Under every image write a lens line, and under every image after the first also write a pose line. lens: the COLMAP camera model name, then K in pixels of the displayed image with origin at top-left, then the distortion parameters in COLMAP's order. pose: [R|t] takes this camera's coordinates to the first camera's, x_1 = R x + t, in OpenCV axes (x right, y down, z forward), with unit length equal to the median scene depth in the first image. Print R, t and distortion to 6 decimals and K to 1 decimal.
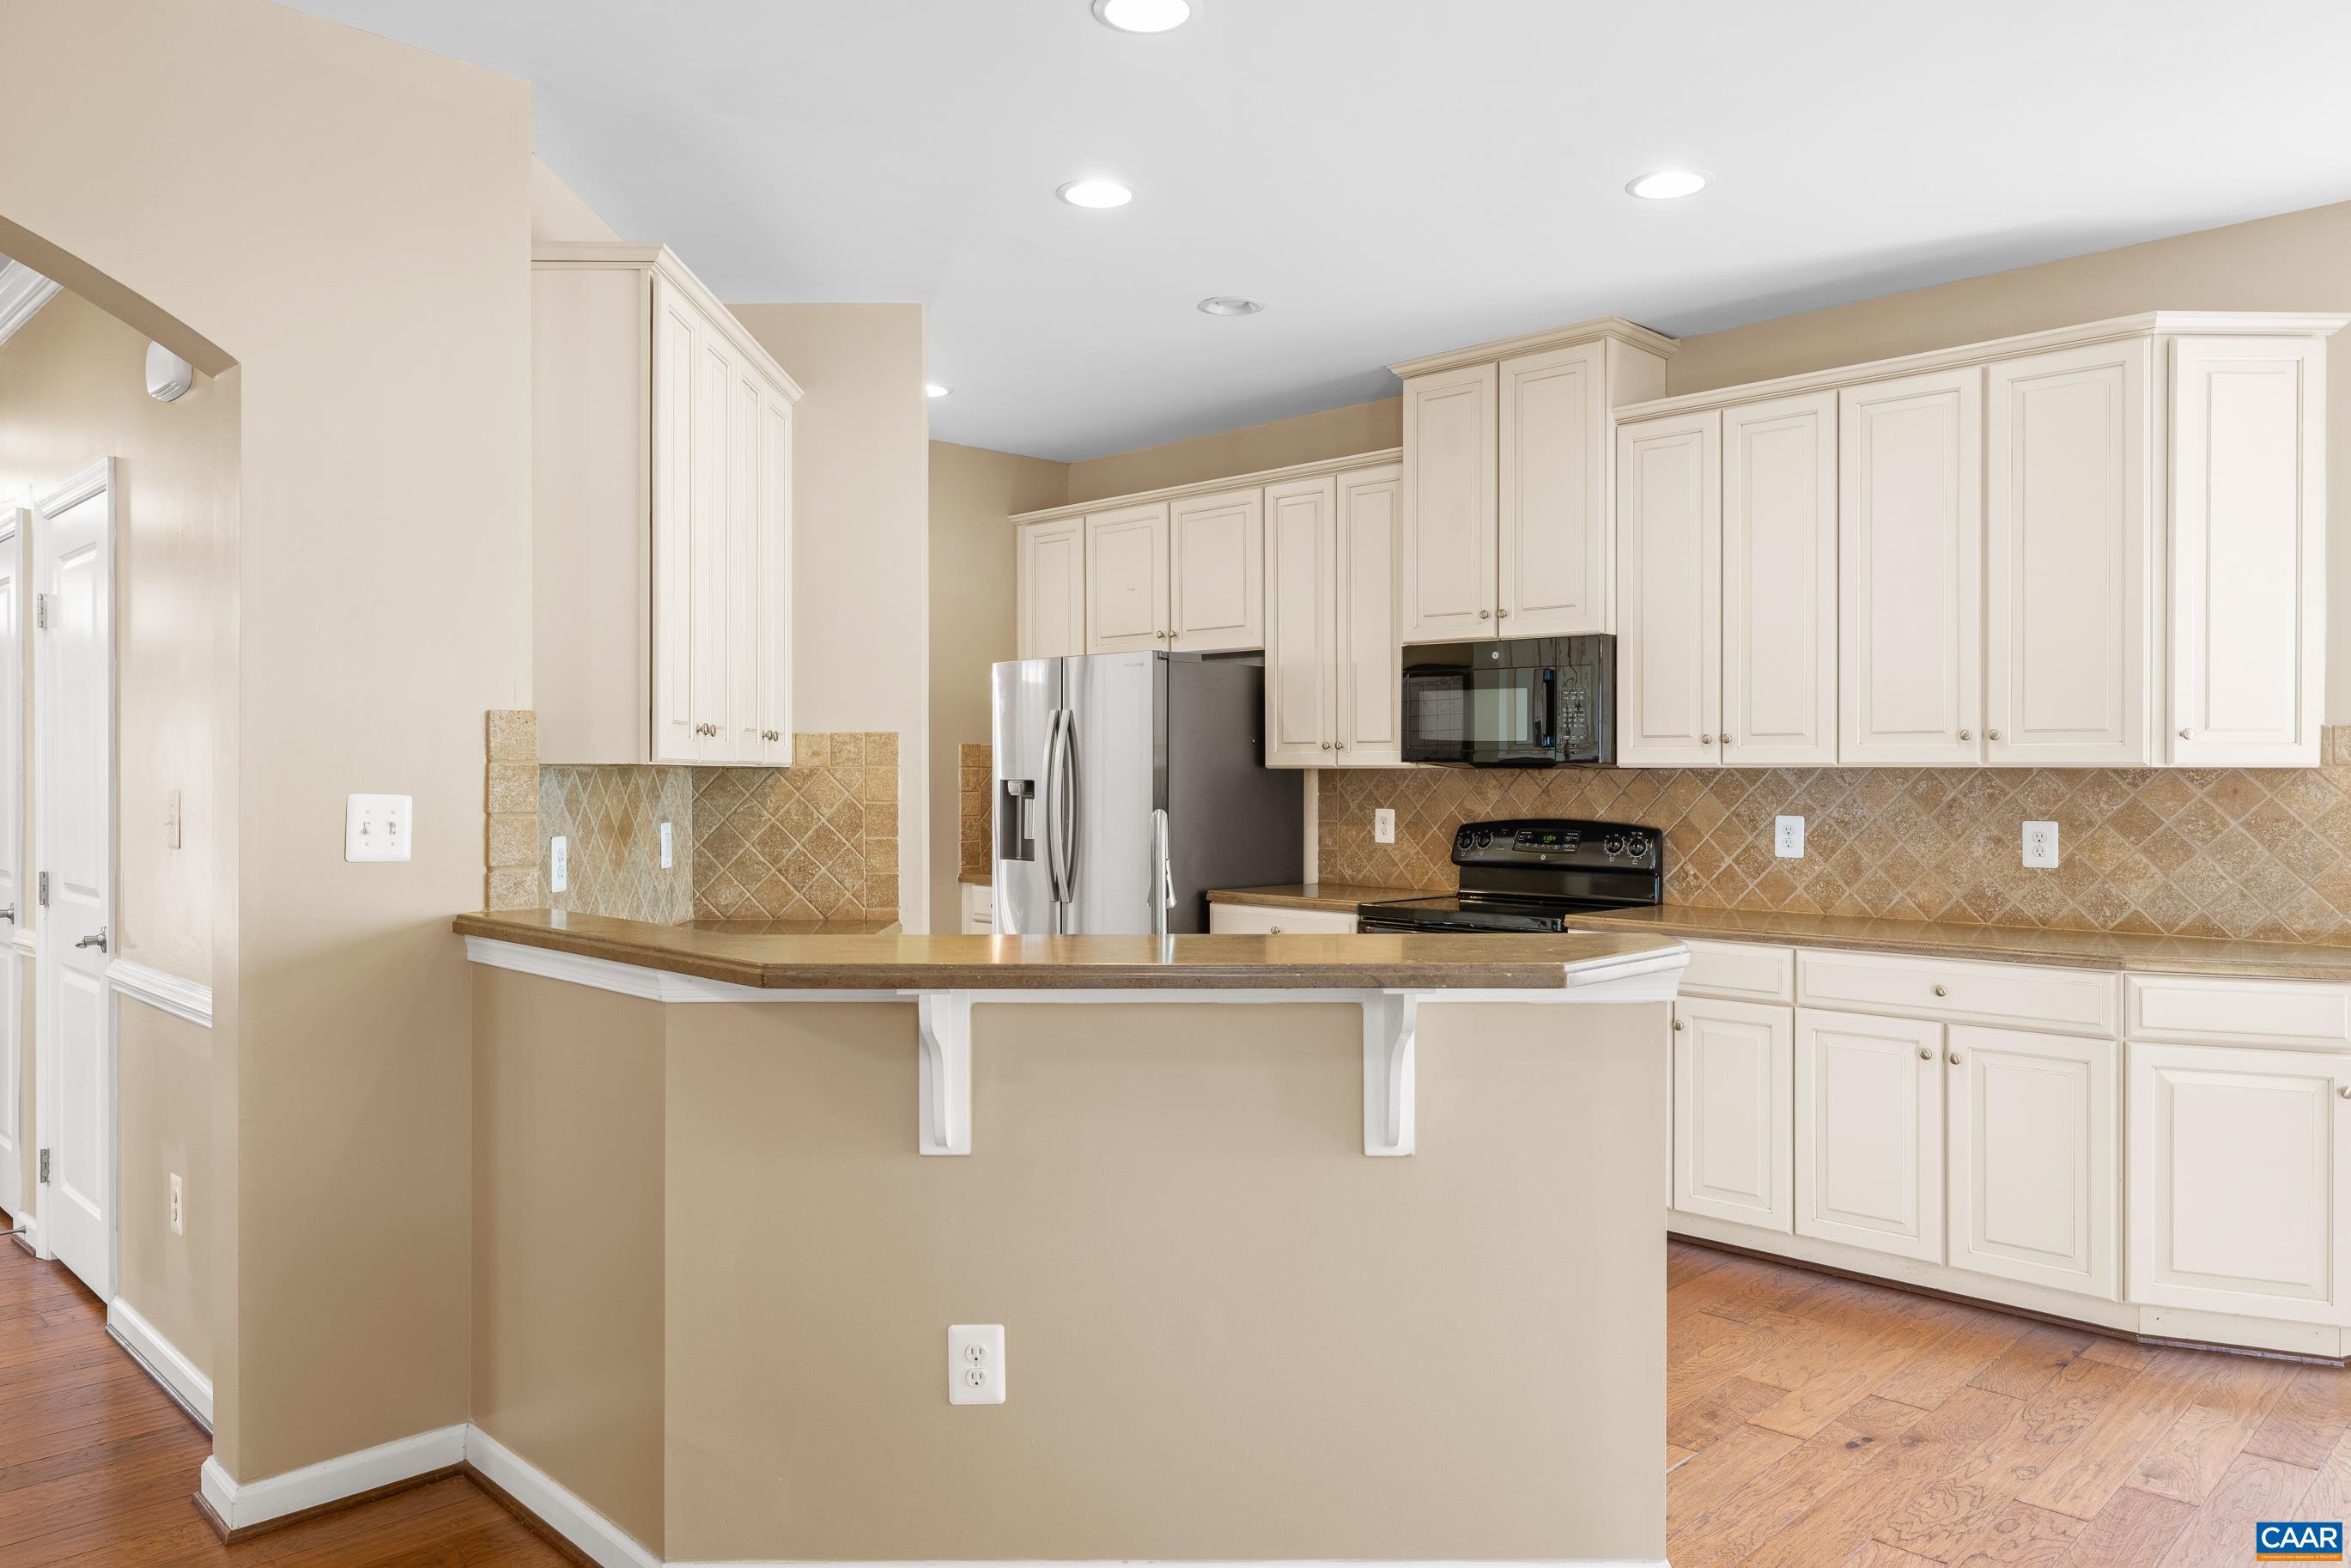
lens RADIAL K [[1587.6, 0, 1175.5], [0, 1587.6, 784.0], [0, 0, 1]] dist [-0.000340, -0.000035]
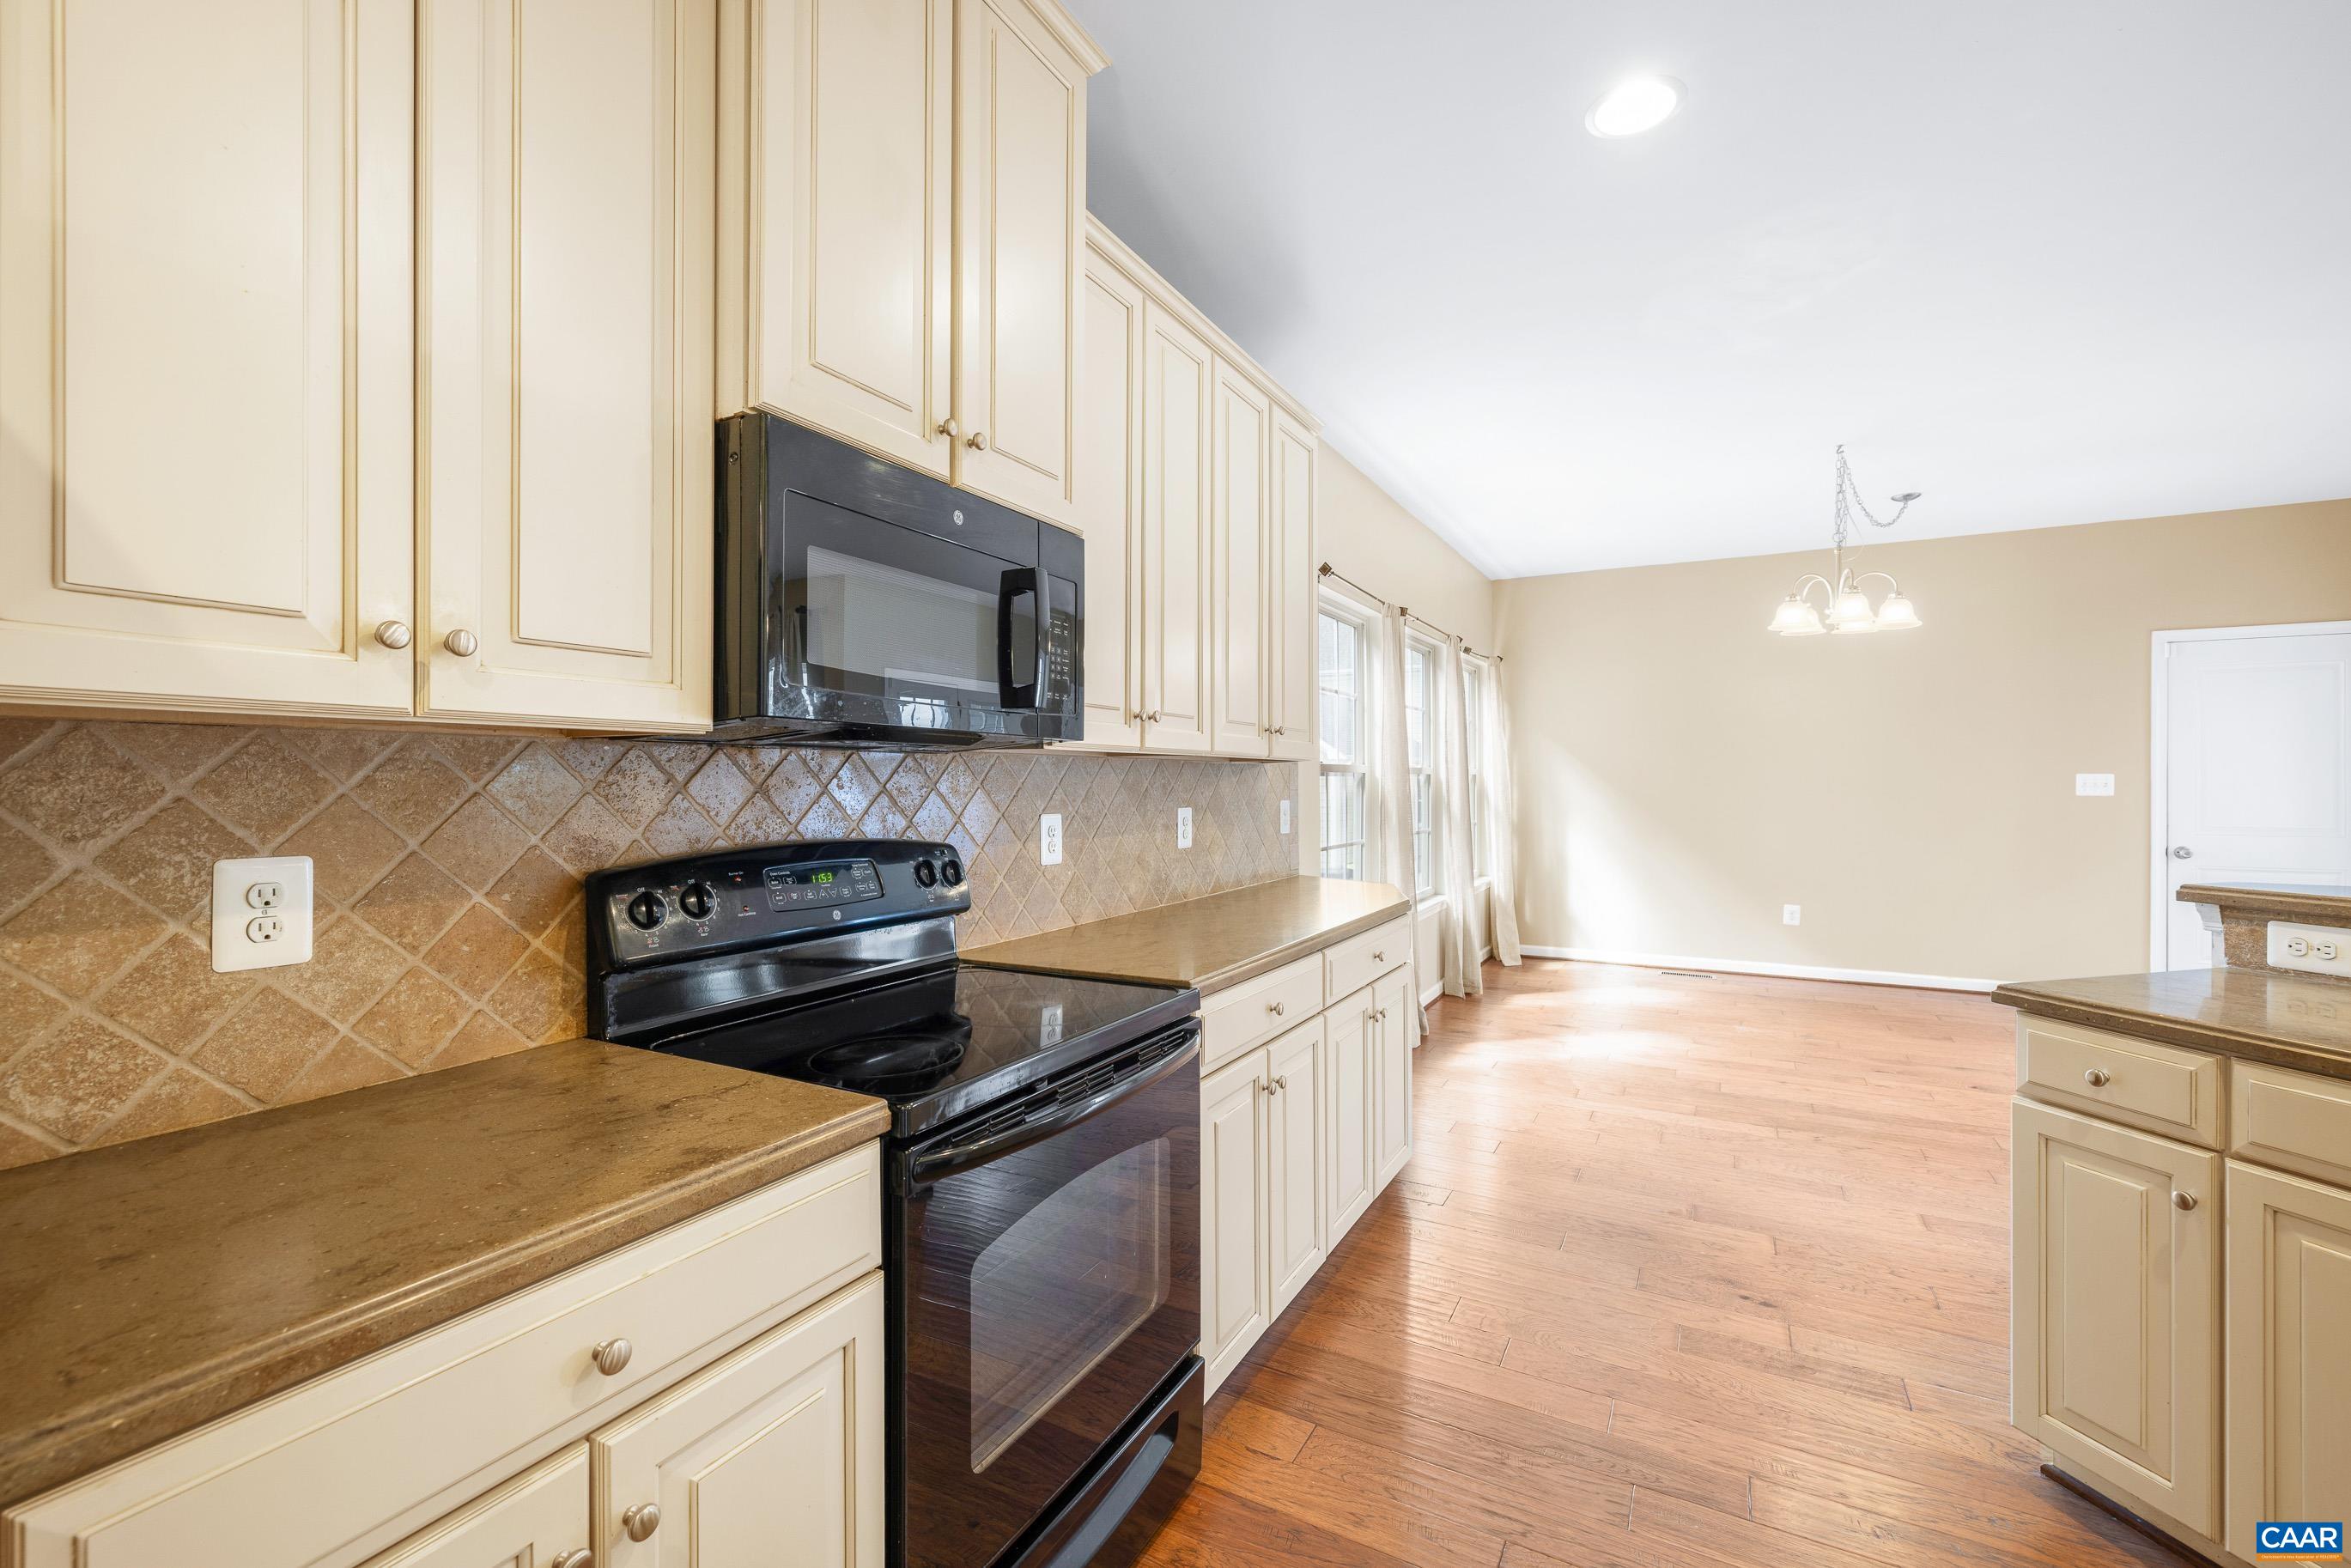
lens RADIAL K [[995.1, 0, 1175.5], [0, 995.1, 784.0], [0, 0, 1]] dist [0.000333, 0.000797]
pose [[-0.272738, -0.004256, 0.962079, -0.111772], [0.007056, 0.999954, 0.006424, 0.001497], [-0.962063, 0.008541, -0.272695, 0.960187]]
